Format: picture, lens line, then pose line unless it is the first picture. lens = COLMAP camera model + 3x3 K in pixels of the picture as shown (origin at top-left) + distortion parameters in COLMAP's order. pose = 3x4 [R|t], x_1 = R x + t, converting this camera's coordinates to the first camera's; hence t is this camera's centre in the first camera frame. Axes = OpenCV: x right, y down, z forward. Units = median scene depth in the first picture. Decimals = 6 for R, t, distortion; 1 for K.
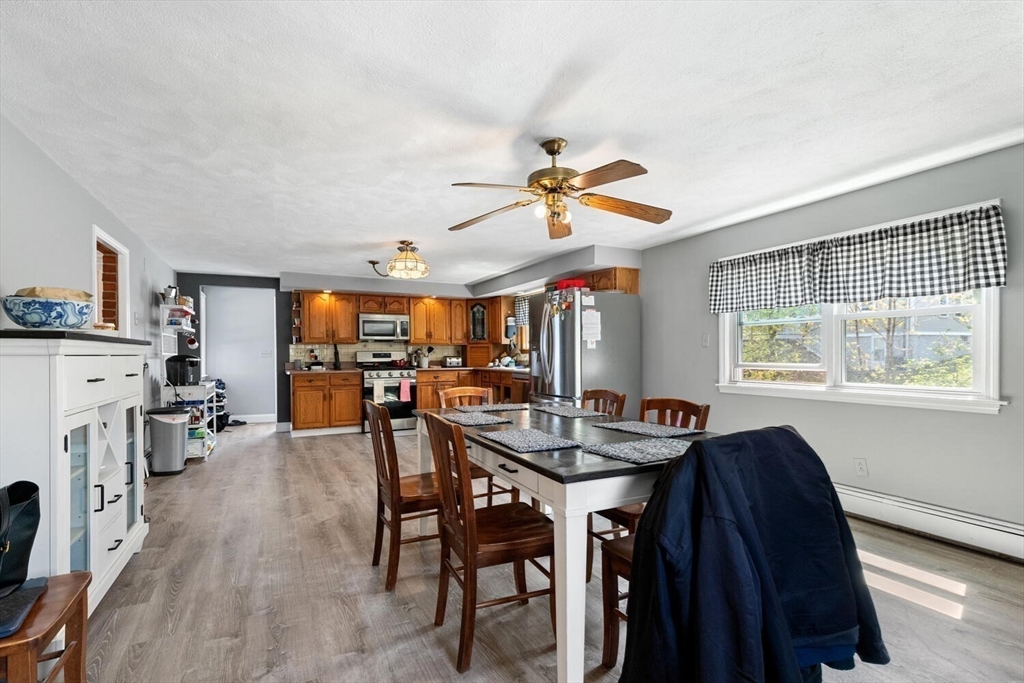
lens RADIAL K [[462.0, 0, 511.1], [0, 462.0, 359.4], [0, 0, 1]] dist [0.003148, -0.001198]
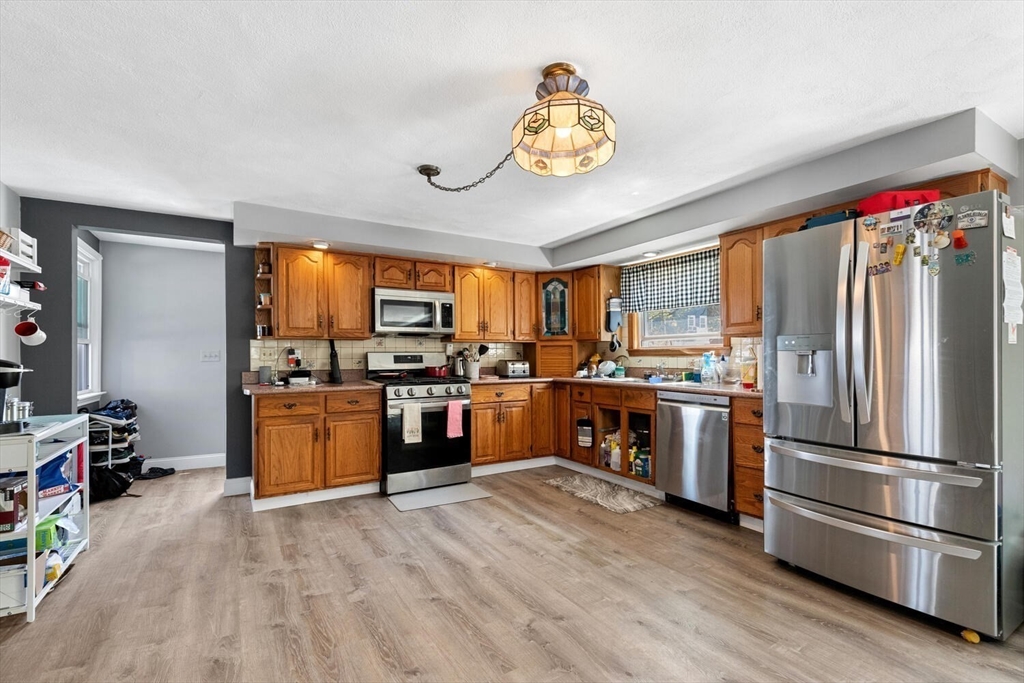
lens RADIAL K [[462.0, 0, 518.2], [0, 462.0, 355.6], [0, 0, 1]] dist [0.003148, -0.001198]
pose [[0.997064, 0.000621, 0.076574, -0.190965], [0.000526, 0.999888, -0.014966, -0.004209], [-0.076574, 0.014962, 0.996952, 0.400902]]
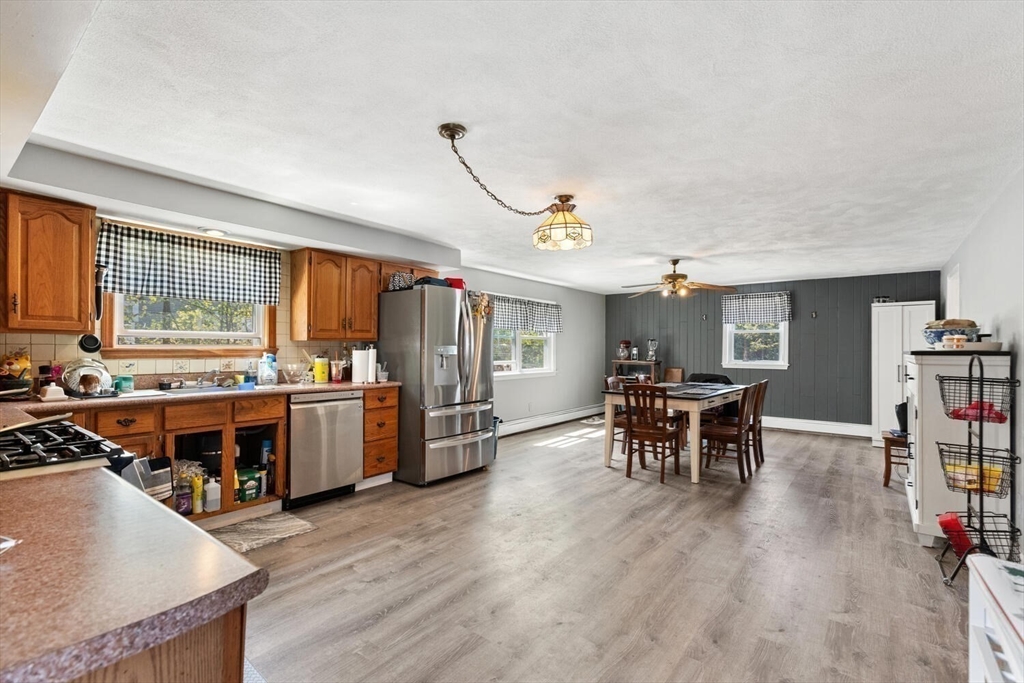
lens RADIAL K [[462.0, 0, 512.7], [0, 462.0, 348.1], [0, 0, 1]] dist [0.003148, -0.001198]
pose [[-0.411875, 0.003346, 0.911234, -0.538830], [0.007832, 0.999969, -0.000132, -0.020449], [-0.911207, 0.007082, -0.411889, 0.889943]]
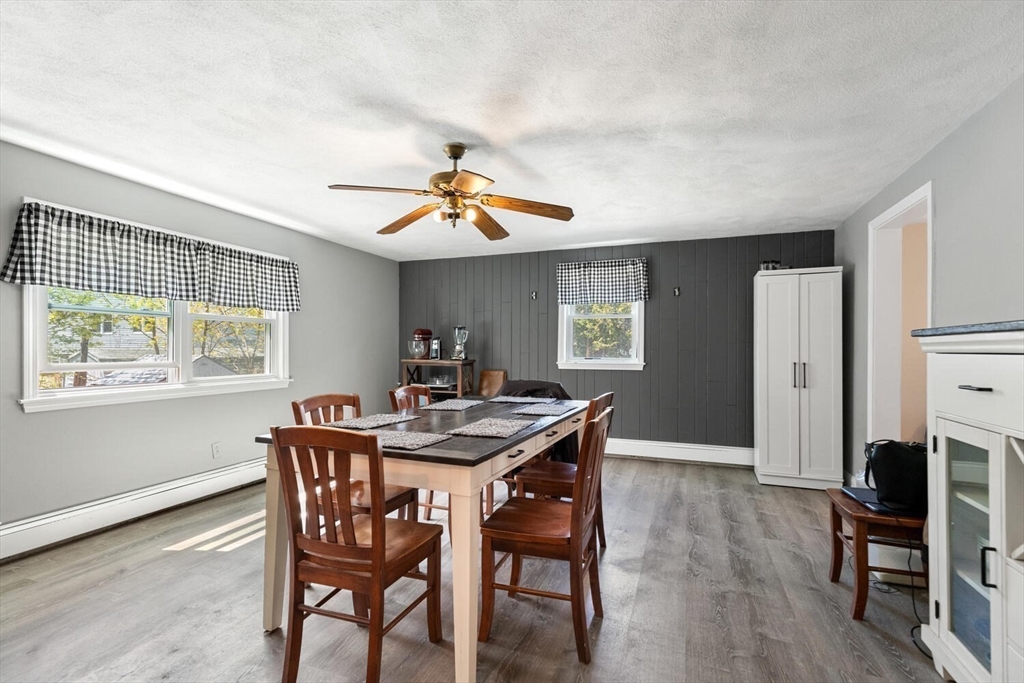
lens RADIAL K [[462.0, 0, 515.3], [0, 462.0, 345.5], [0, 0, 1]] dist [0.003148, -0.001198]
pose [[-0.670450, 0.009481, 0.741894, -0.264072], [0.009937, 0.999943, -0.003799, -0.006179], [-0.741889, 0.004826, -0.670506, 0.551775]]
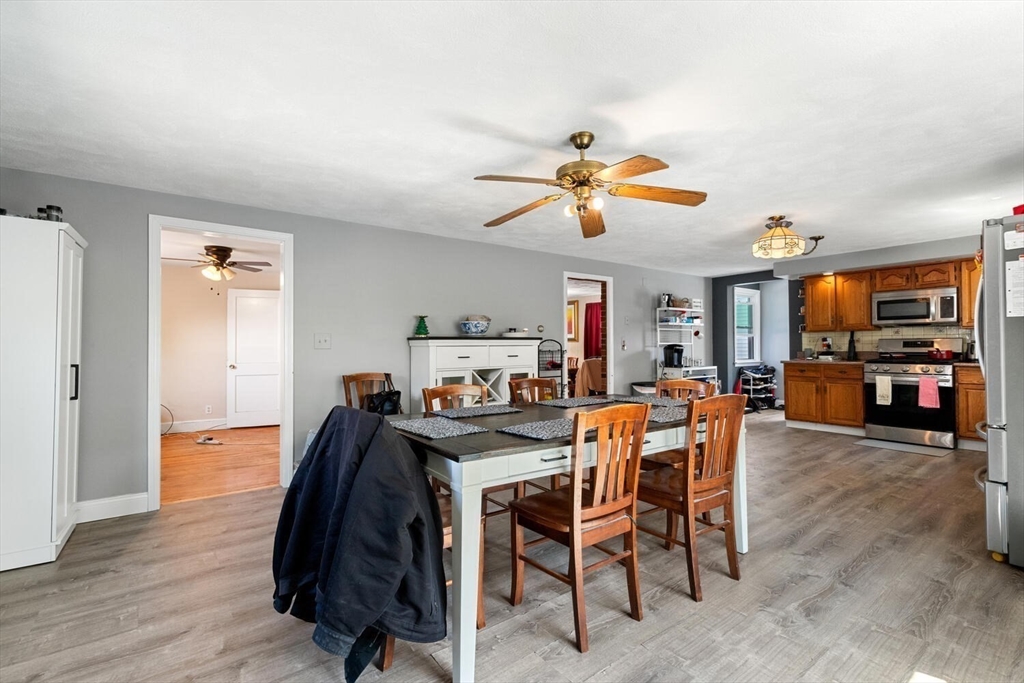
lens RADIAL K [[462.0, 0, 509.5], [0, 462.0, 337.5], [0, 0, 1]] dist [0.003148, -0.001198]
pose [[0.167917, -0.011761, -0.985731, 0.372504], [-0.006635, 0.999893, -0.013060, -0.005497], [0.985779, 0.008733, 0.167821, 0.224828]]
